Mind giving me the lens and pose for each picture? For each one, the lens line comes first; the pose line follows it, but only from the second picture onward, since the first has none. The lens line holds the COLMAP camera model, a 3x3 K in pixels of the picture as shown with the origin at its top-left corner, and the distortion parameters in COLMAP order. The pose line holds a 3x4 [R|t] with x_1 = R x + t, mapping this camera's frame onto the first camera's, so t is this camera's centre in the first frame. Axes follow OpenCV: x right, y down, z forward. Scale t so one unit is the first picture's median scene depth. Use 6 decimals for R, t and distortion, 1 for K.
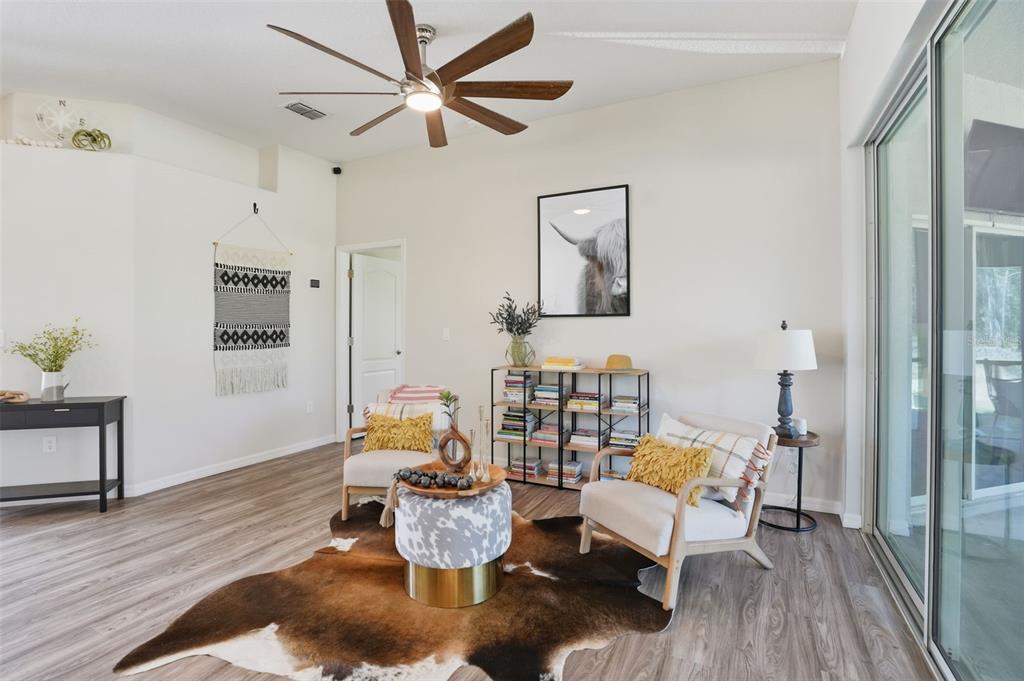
lens RADIAL K [[484.5, 0, 511.1], [0, 484.5, 331.2], [0, 0, 1]] dist [-0.070721, 0.027512]
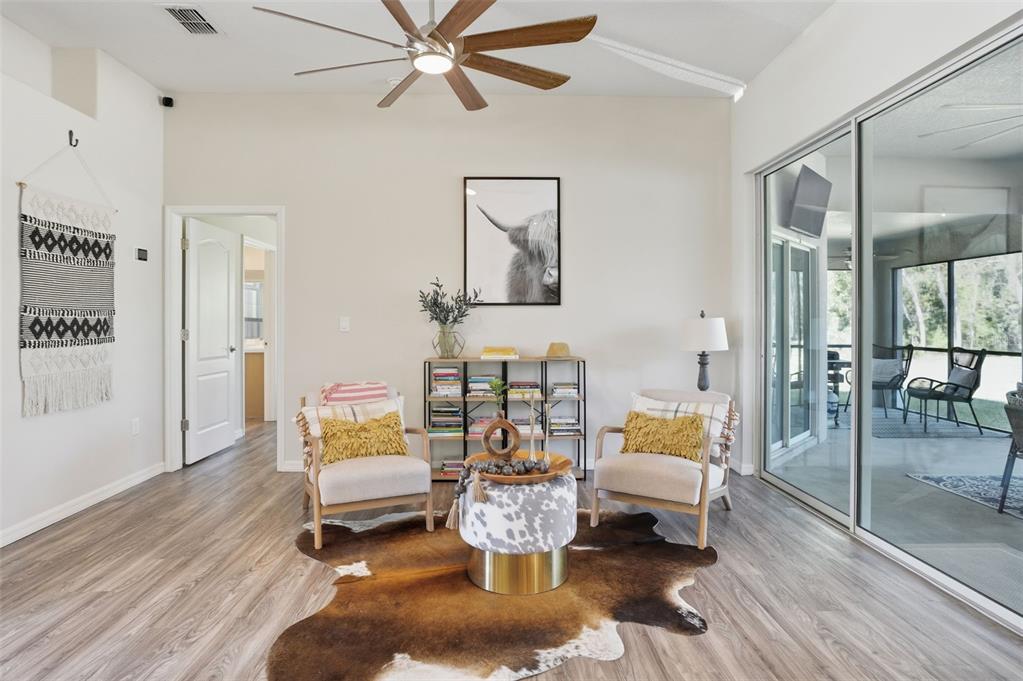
lens RADIAL K [[562.3, 0, 505.4], [0, 562.3, 325.8], [0, 0, 1]] dist [-0.067428, 0.050457]
pose [[0.871621, -0.002214, 0.490175, -0.435132], [0.003114, 0.999995, -0.001020, 0.013200], [-0.490170, 0.002416, 0.871623, 0.010249]]
